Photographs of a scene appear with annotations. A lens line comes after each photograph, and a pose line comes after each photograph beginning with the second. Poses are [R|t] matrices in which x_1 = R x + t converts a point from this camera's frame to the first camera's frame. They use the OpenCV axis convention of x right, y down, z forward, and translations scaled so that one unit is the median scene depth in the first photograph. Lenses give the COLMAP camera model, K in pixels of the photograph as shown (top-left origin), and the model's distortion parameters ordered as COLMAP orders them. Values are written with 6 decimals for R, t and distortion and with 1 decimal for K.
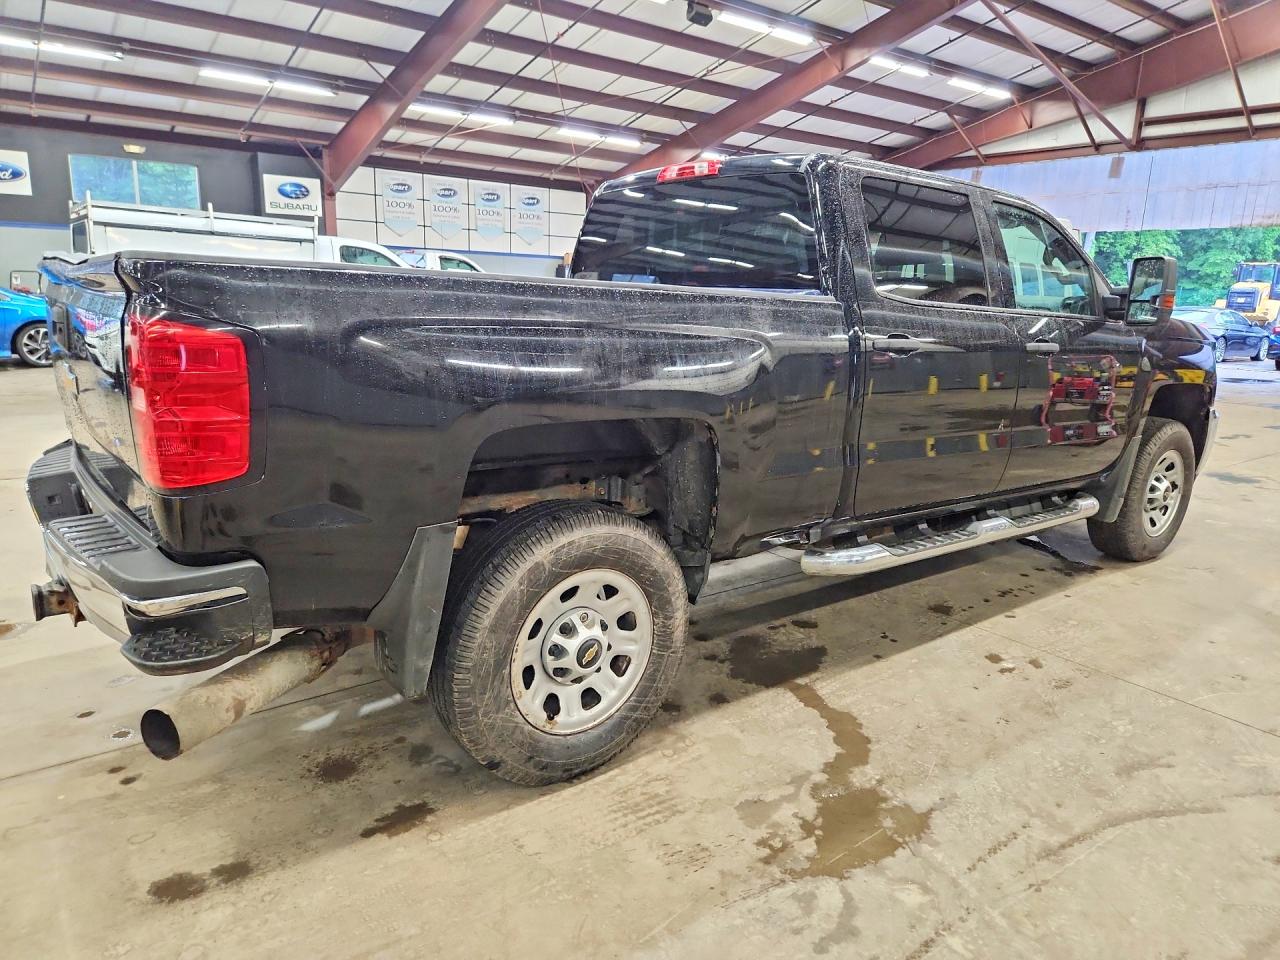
lens RADIAL K [[865.5, 0, 654.1], [0, 865.5, 483.9], [0, 0, 1]] dist [0.061410, -0.052076]
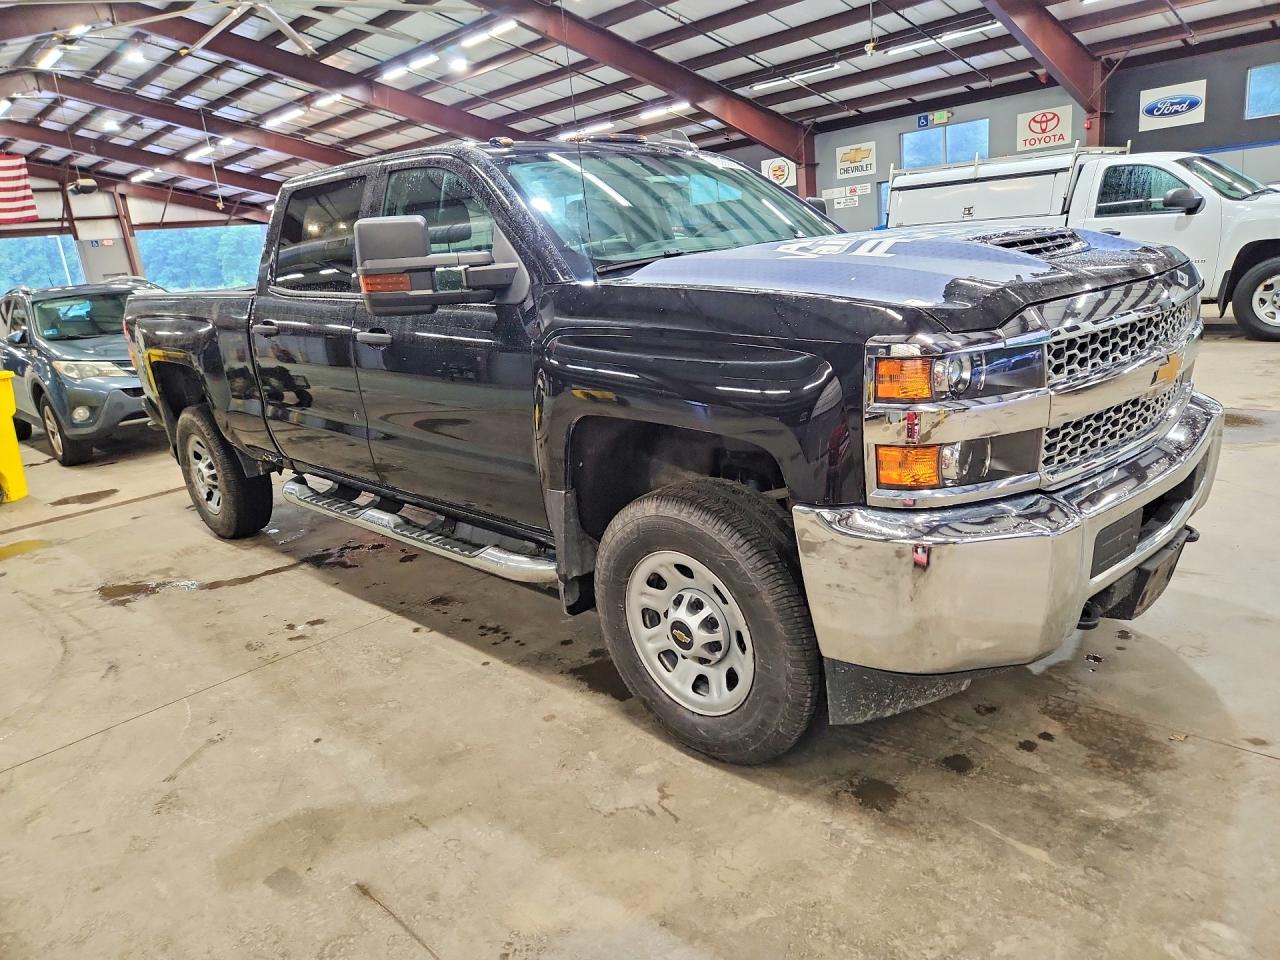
lens RADIAL K [[865.5, 0, 654.1], [0, 865.5, 483.9], [0, 0, 1]] dist [0.061410, -0.052076]
pose [[0.100447, 0.216785, -0.971038, 1.464283], [-0.116897, 0.971786, 0.204860, -0.241828], [0.988051, 0.092934, 0.122955, 1.278323]]
